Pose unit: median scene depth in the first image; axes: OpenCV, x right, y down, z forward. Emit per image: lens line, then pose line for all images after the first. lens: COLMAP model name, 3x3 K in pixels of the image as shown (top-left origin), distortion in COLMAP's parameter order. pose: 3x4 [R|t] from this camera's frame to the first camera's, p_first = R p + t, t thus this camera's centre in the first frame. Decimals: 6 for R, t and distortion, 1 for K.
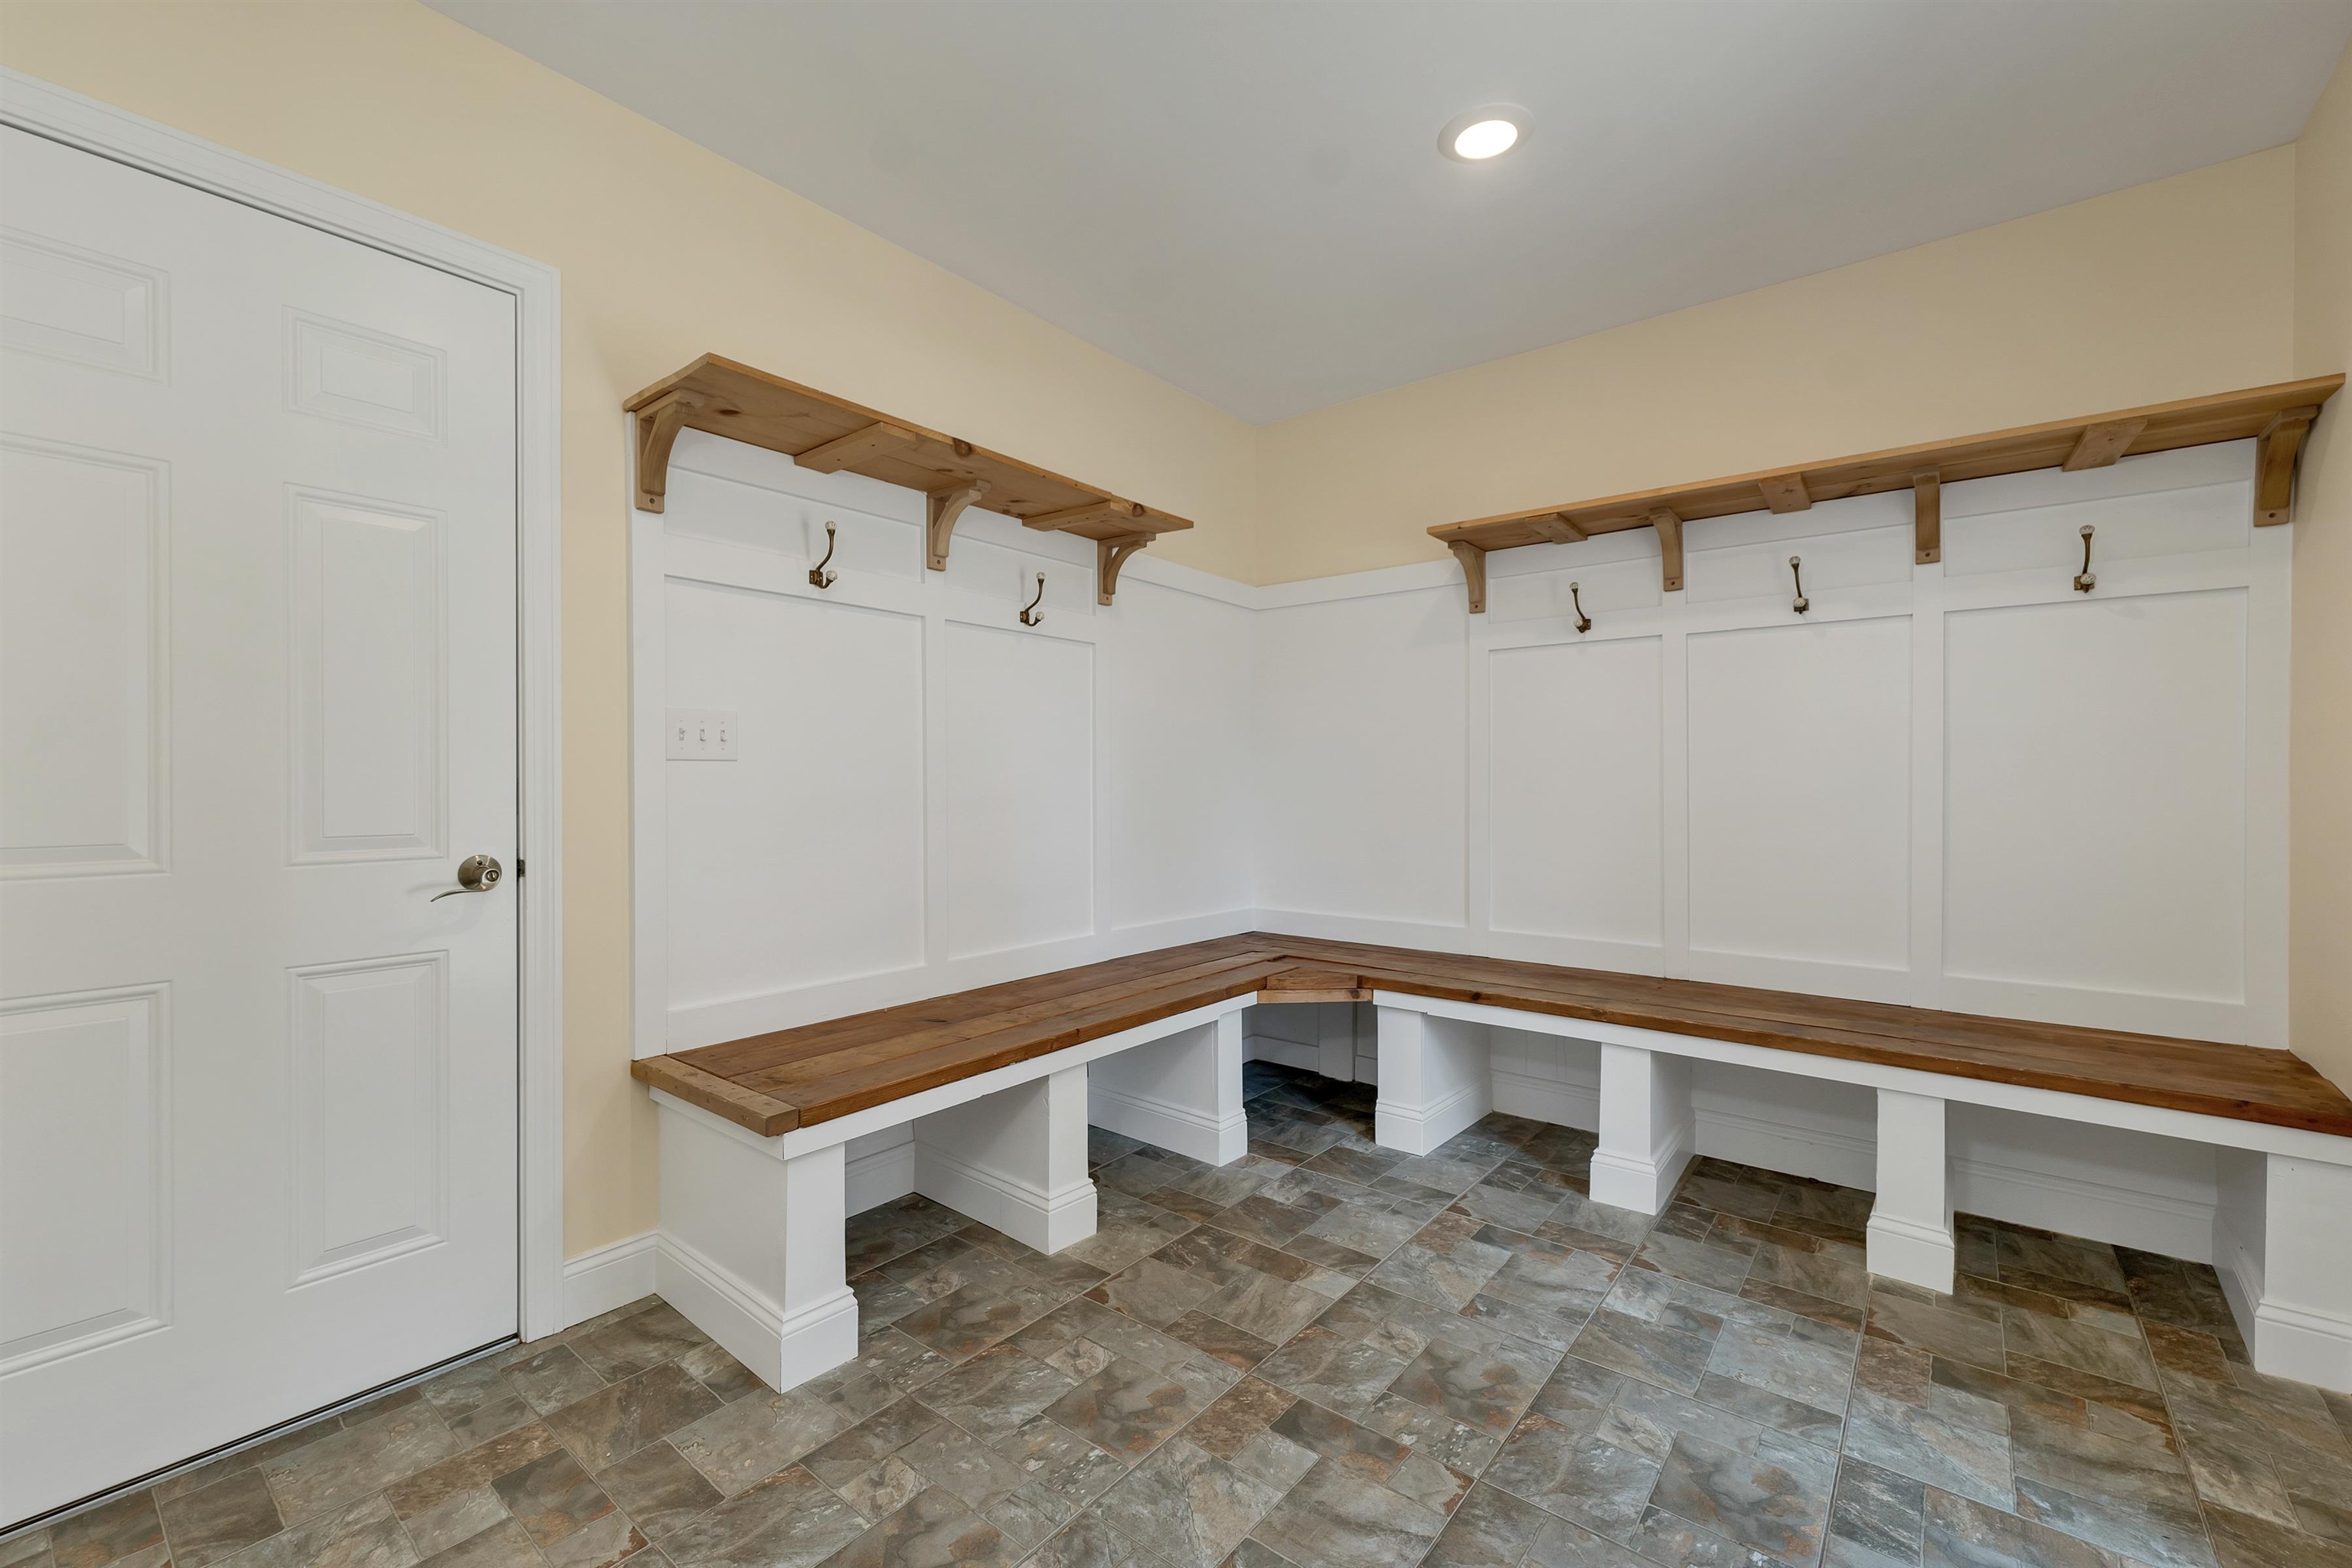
lens RADIAL K [[960.8, 0, 1173.3], [0, 960.8, 783.8], [0, 0, 1]] dist [0.002572, 0.000261]
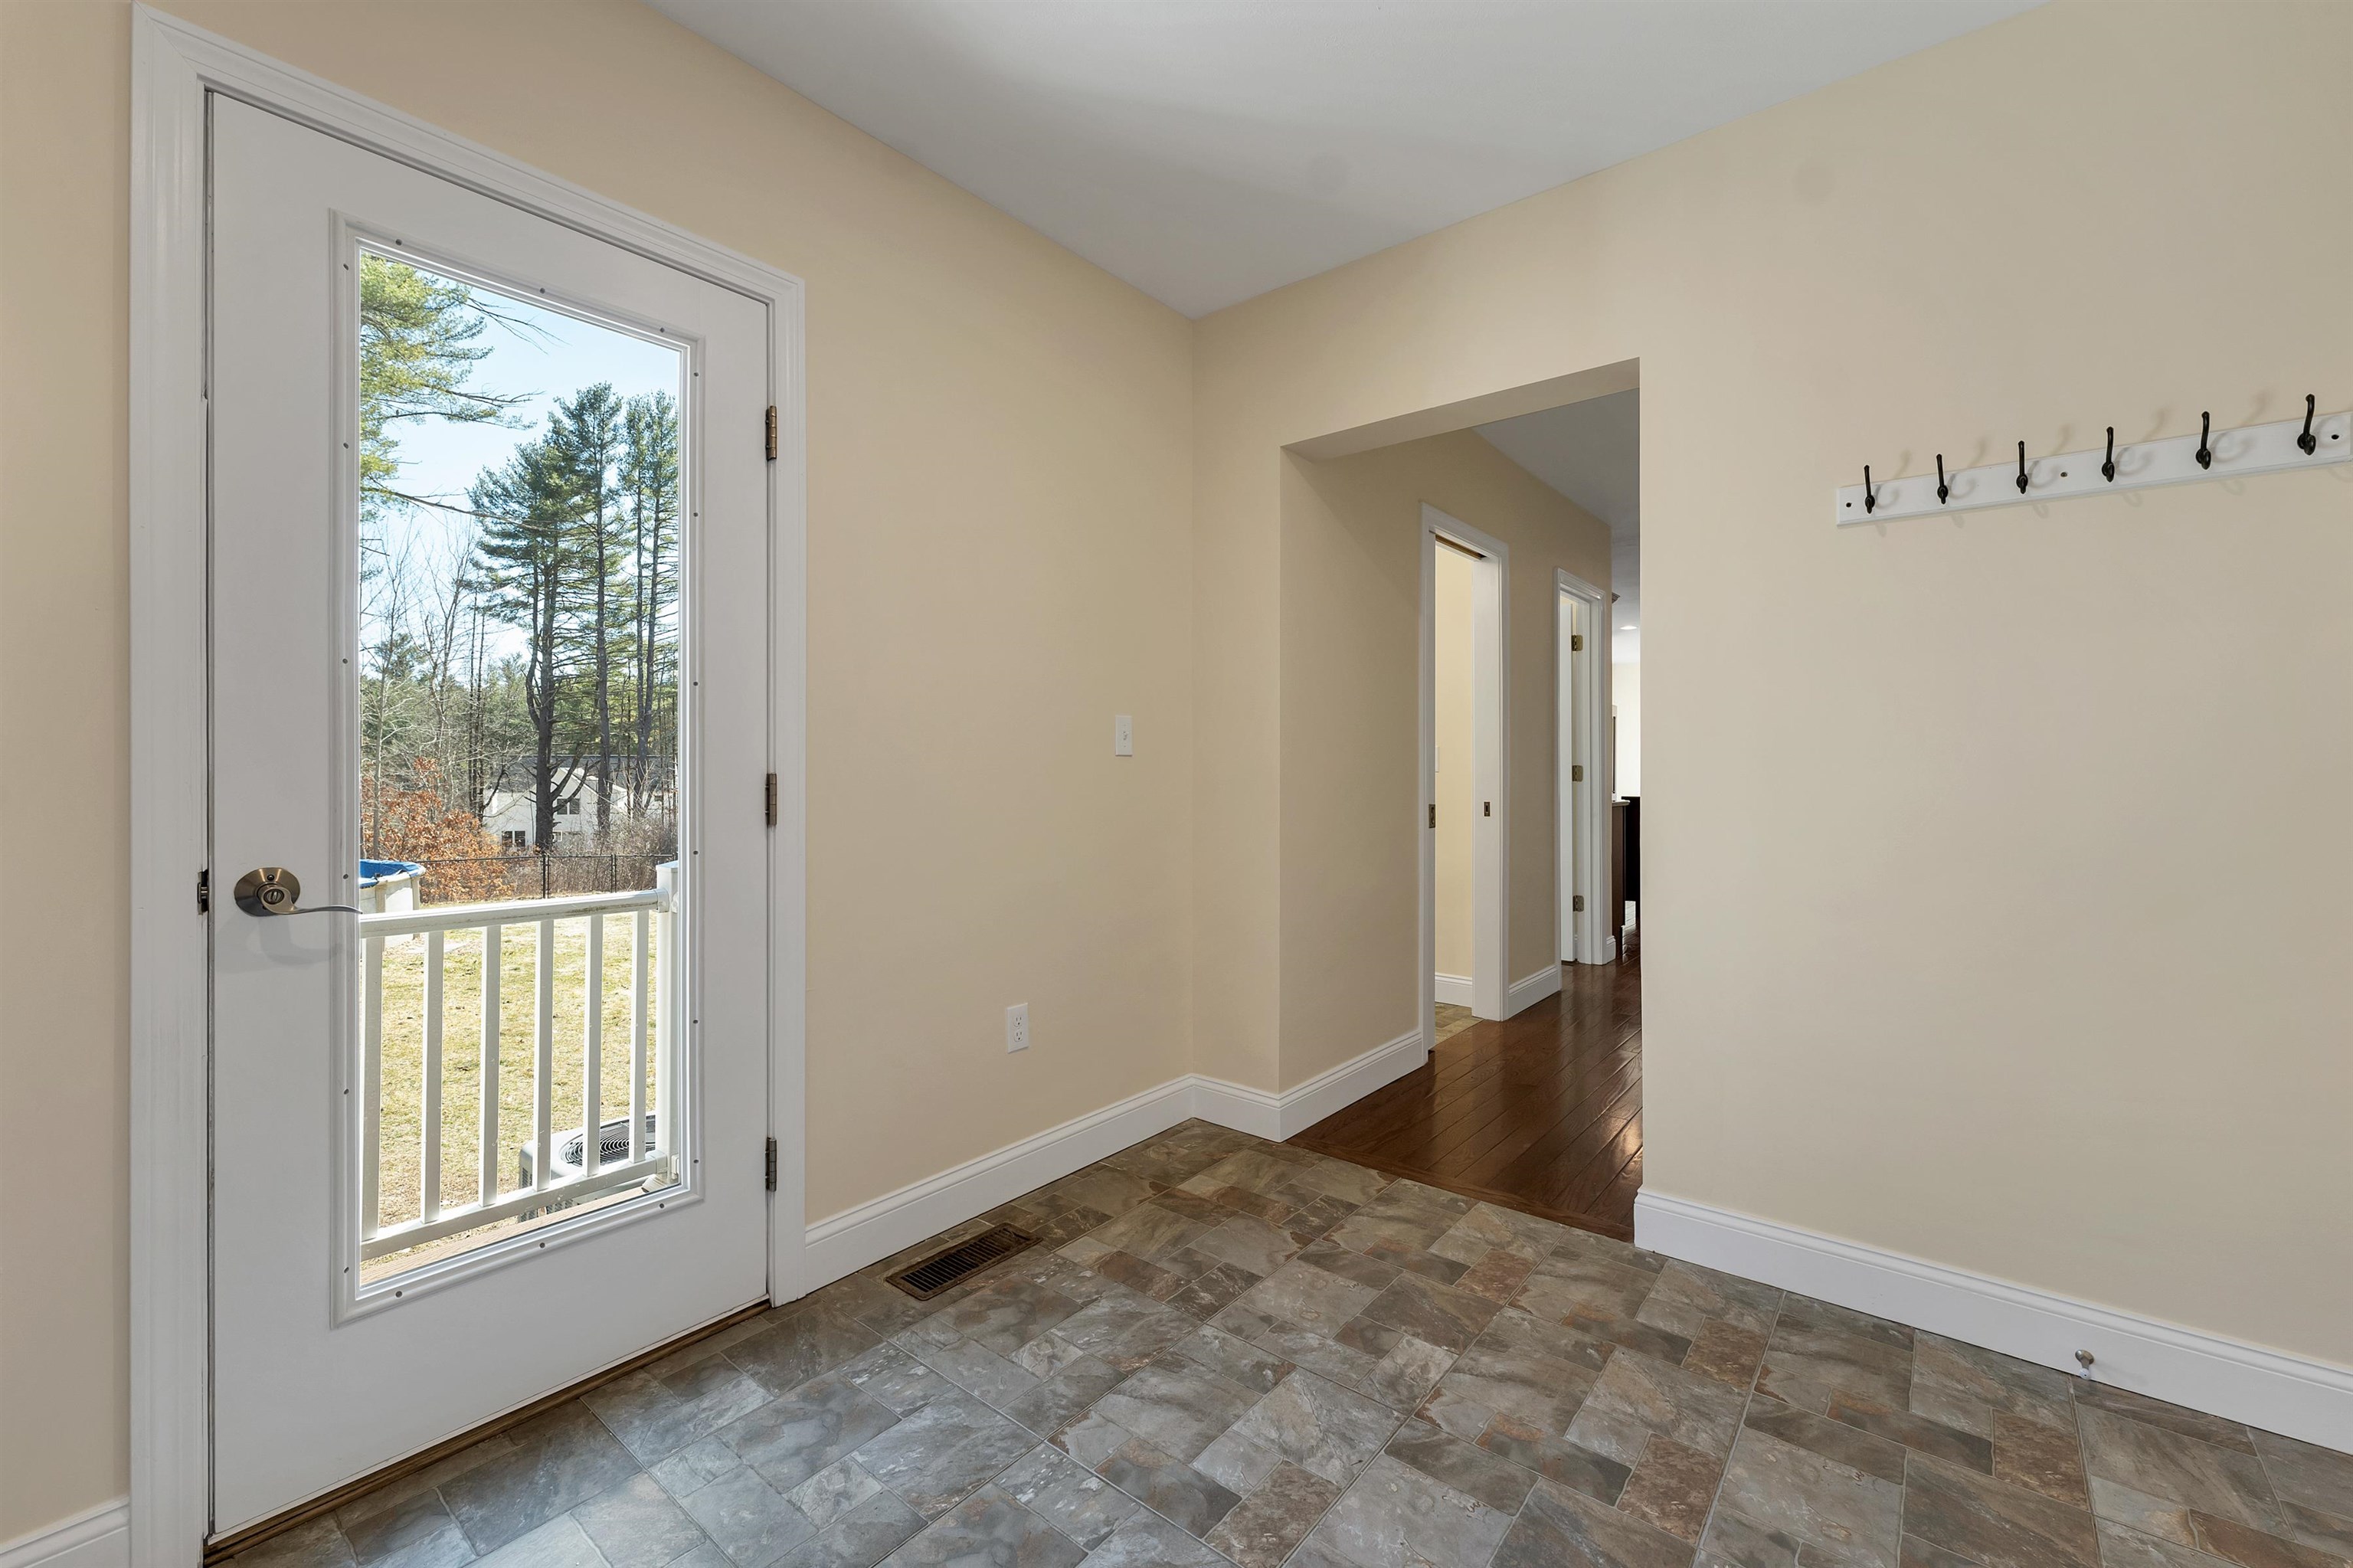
lens RADIAL K [[961.3, 0, 1175.2], [0, 961.3, 776.8], [0, 0, 1]] dist [0.002572, 0.000261]
pose [[-0.999871, -0.015005, 0.005803, 0.174235], [-0.014809, 0.999368, 0.032318, -0.028215], [-0.006285, 0.032228, -0.999461, 1.957681]]
